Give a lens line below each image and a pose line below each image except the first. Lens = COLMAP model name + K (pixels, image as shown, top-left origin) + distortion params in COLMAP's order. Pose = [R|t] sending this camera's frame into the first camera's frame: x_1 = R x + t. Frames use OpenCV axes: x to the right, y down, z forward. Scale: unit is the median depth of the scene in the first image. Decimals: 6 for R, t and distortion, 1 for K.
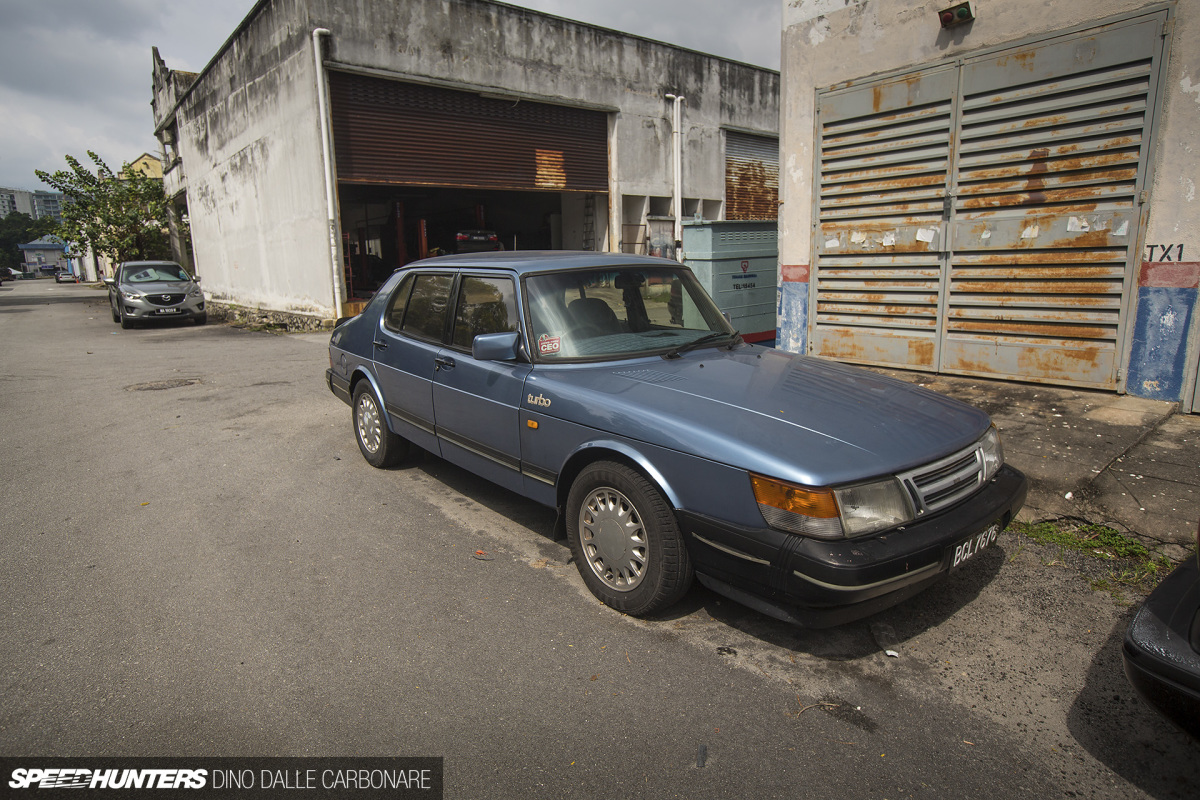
lens RADIAL K [[668.1, 0, 598.0], [0, 668.1, 395.1], [0, 0, 1]] dist [-0.045789, 0.036199]
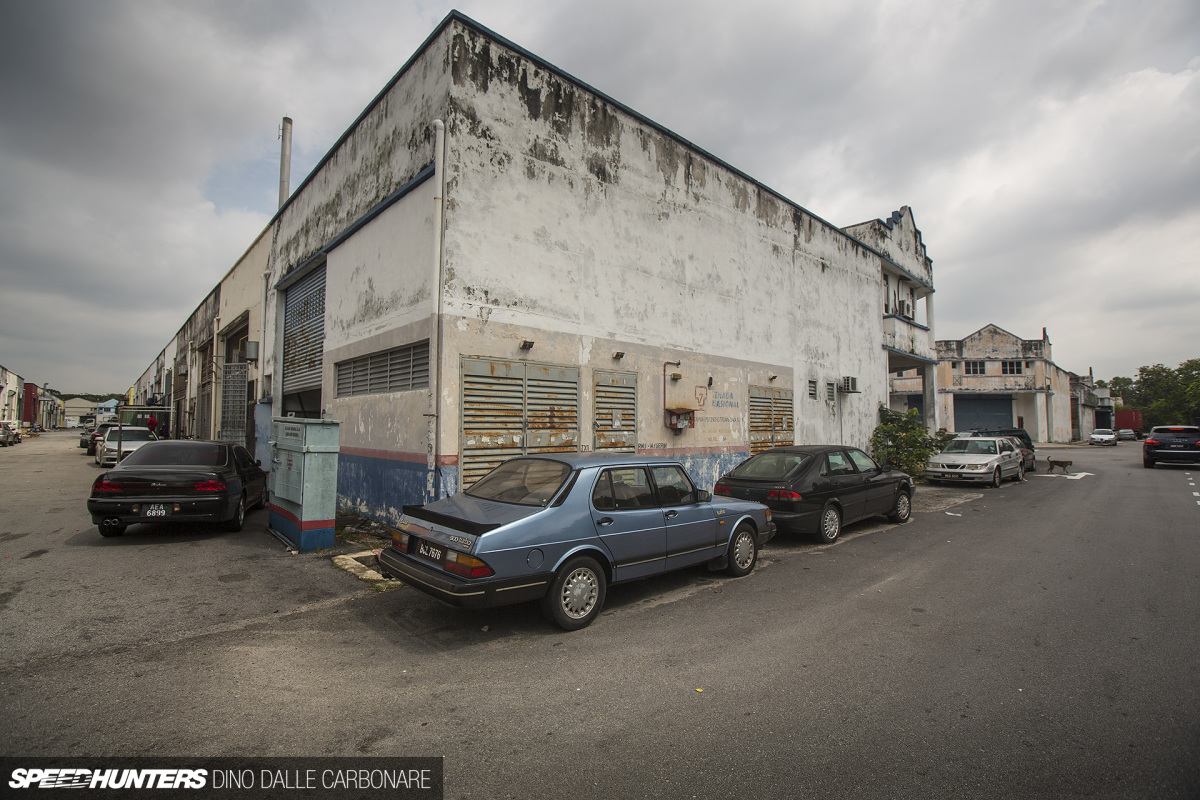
lens RADIAL K [[537.9, 0, 590.3], [0, 537.9, 398.0], [0, 0, 1]] dist [-0.051781, 0.013382]
pose [[-0.044081, 0.077785, 0.995995, -1.199194], [0.192347, 0.978972, -0.067943, -0.211668], [-0.980336, 0.188582, -0.058116, 0.857148]]
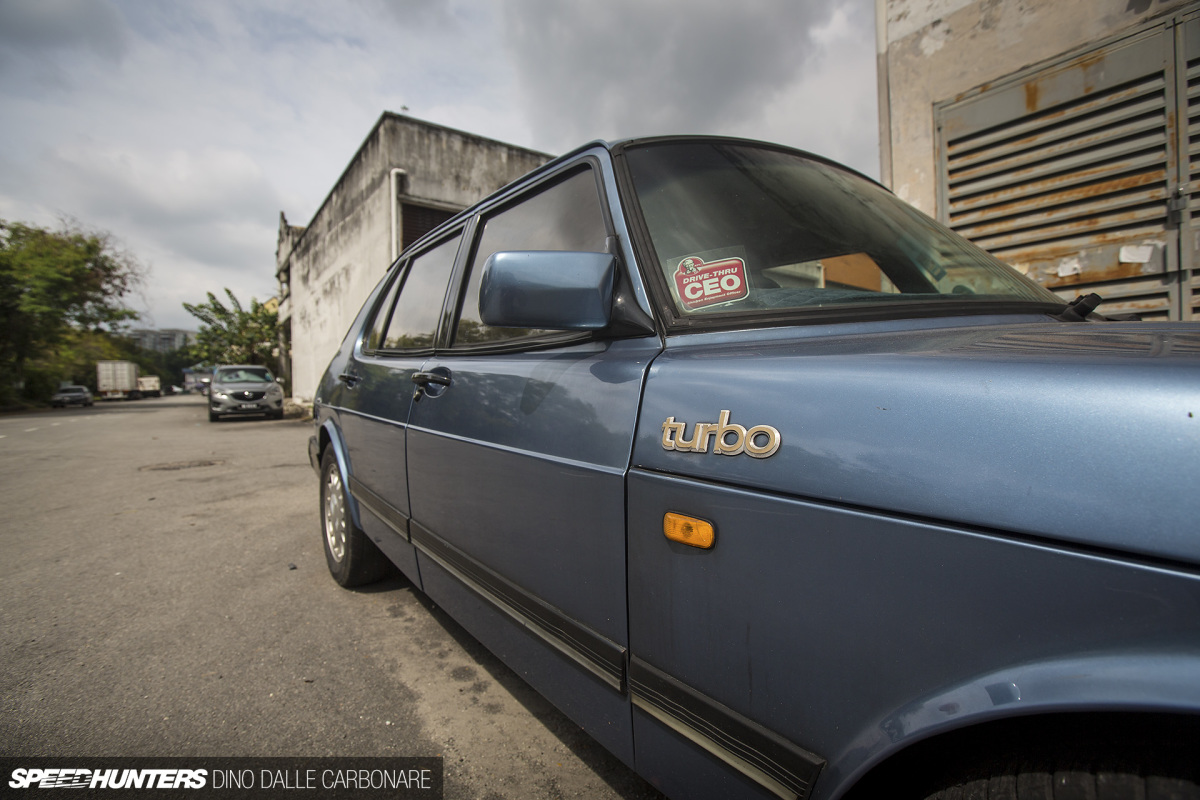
lens RADIAL K [[537.9, 0, 590.3], [0, 537.9, 398.0], [0, 0, 1]] dist [-0.051781, 0.013382]
pose [[0.998529, 0.002042, -0.054190, -0.070321], [-0.011309, 0.985161, -0.171259, 0.016726], [0.053037, 0.171619, 0.983735, 0.445814]]
